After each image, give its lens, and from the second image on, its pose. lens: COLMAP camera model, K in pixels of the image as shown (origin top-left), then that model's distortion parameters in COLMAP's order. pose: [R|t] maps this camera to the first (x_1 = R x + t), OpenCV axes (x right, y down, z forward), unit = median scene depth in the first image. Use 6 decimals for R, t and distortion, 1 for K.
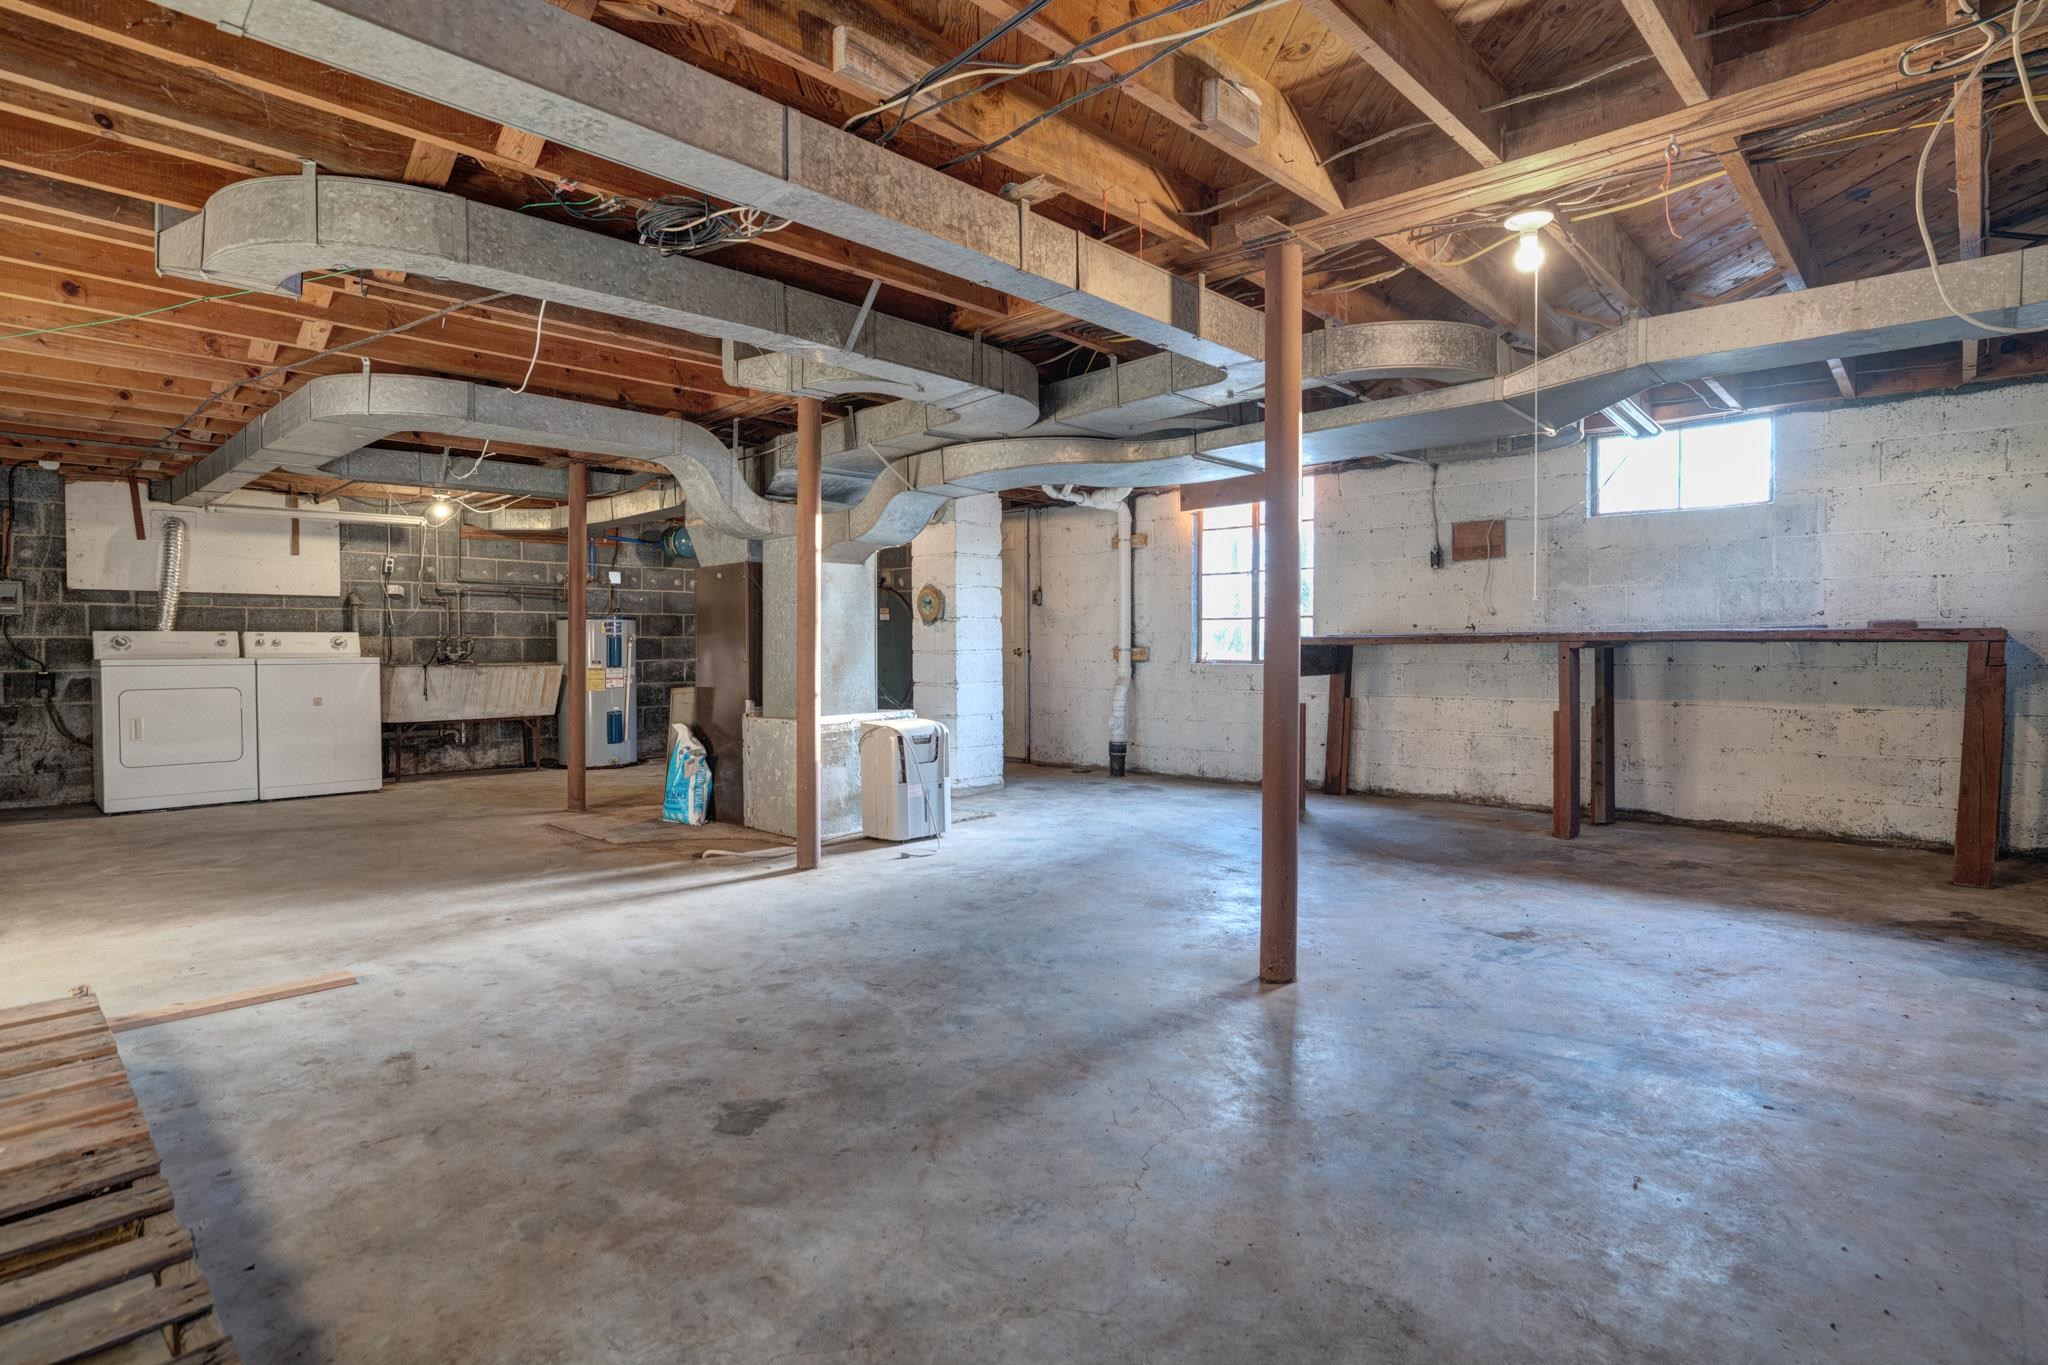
lens RADIAL K [[1016.5, 0, 1034.3], [0, 1016.5, 670.6], [0, 0, 1]] dist [-0.040026, 0.020633]
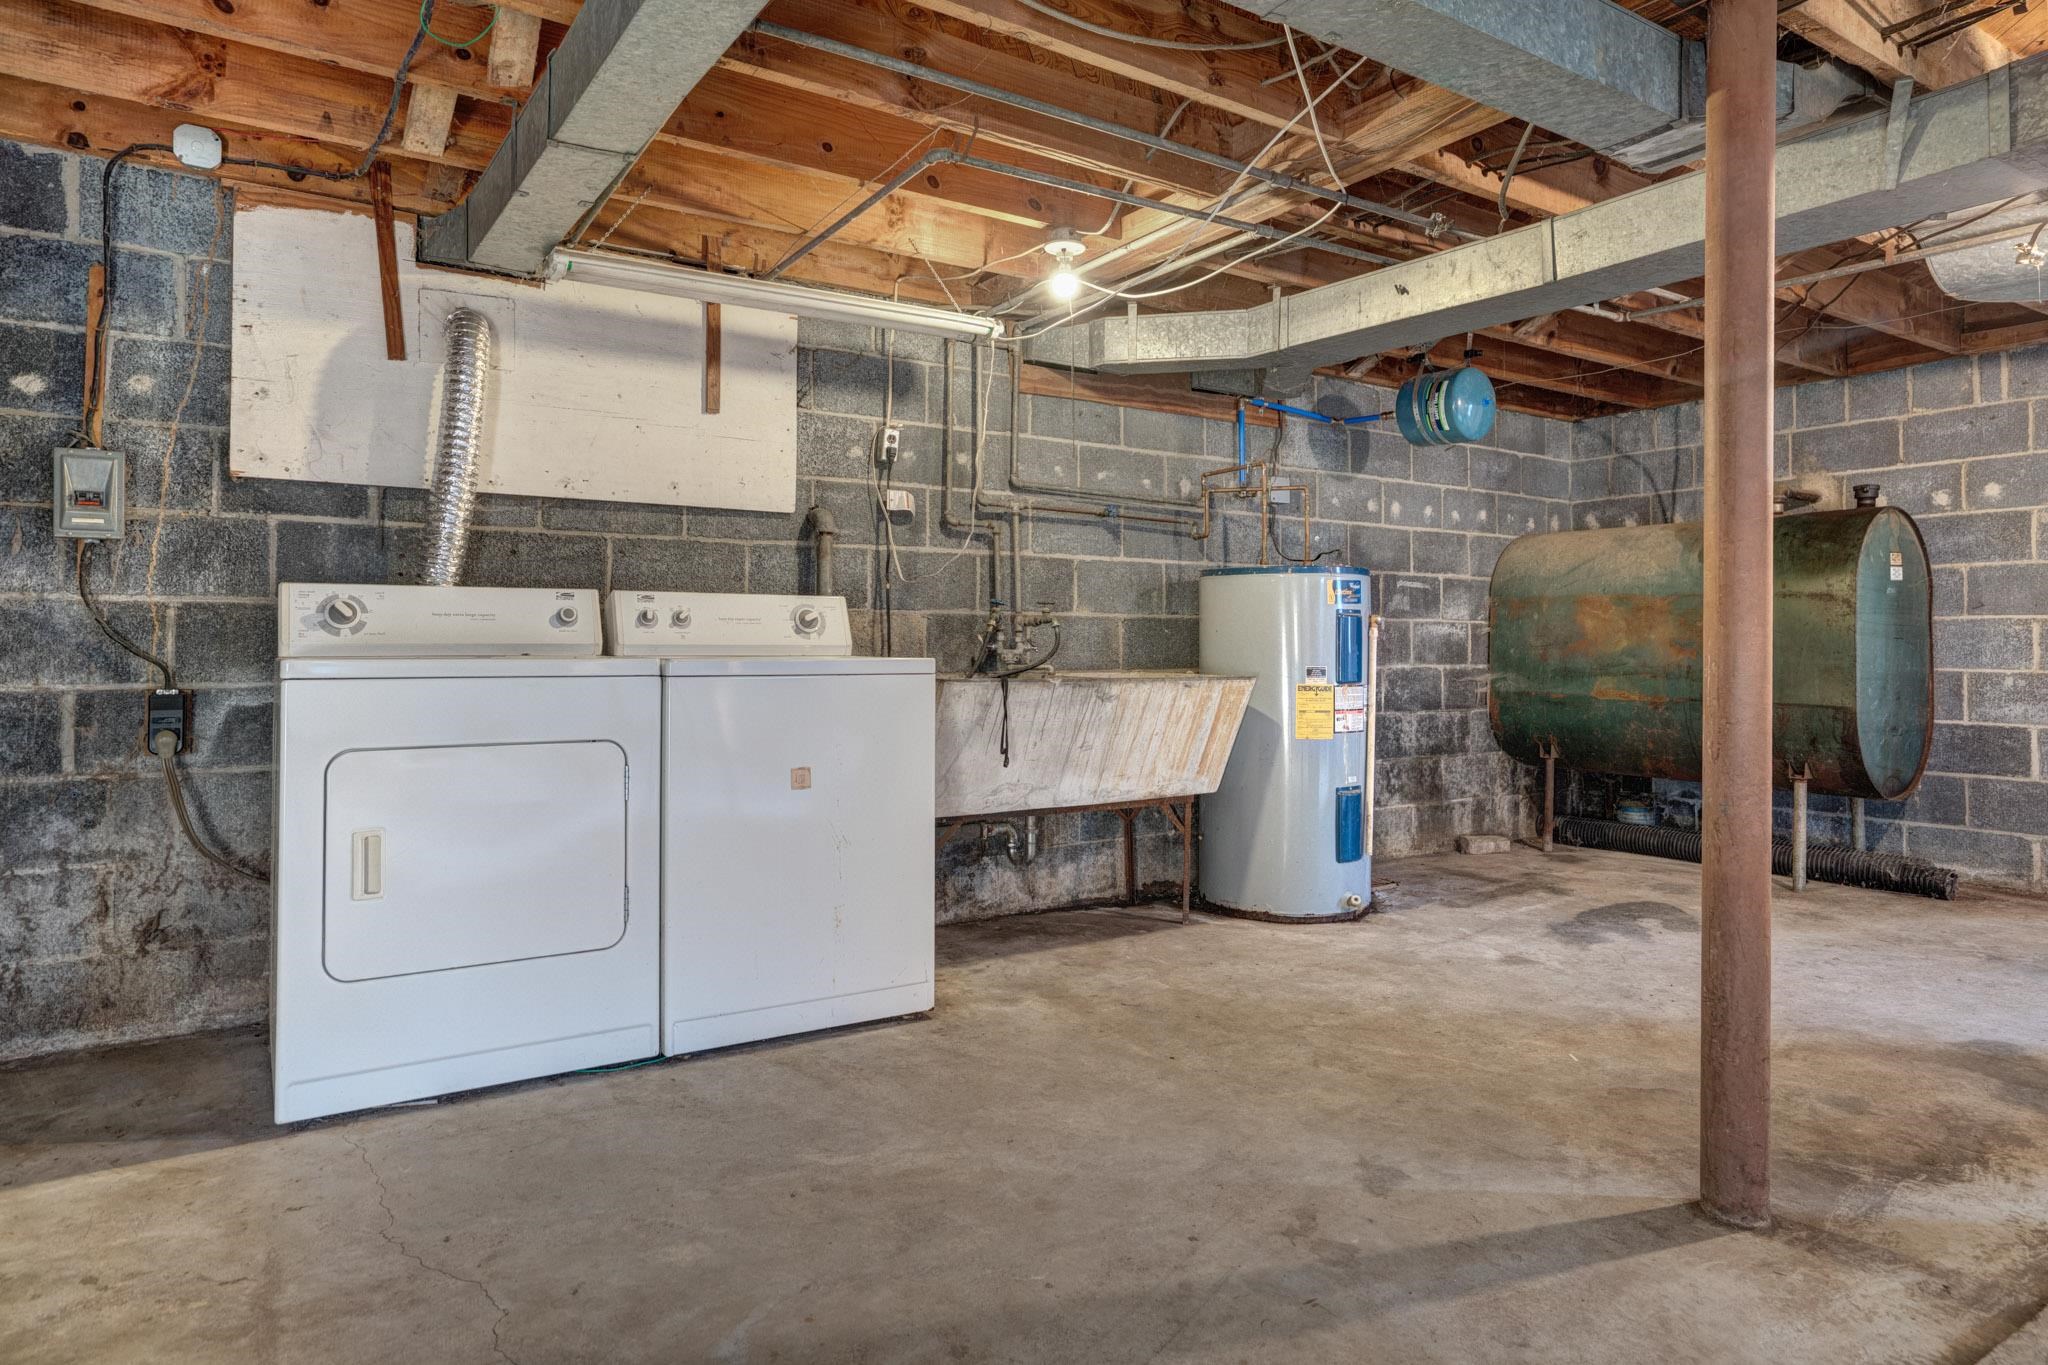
lens RADIAL K [[1174.6, 0, 1057.8], [0, 1174.6, 632.9], [0, 0, 1]] dist [-0.038010, 0.038371]
pose [[0.977304, 0.003072, -0.211820, -0.531343], [-0.010579, 0.999355, -0.034316, -0.008068], [0.211578, 0.035778, 0.976706, 0.597548]]
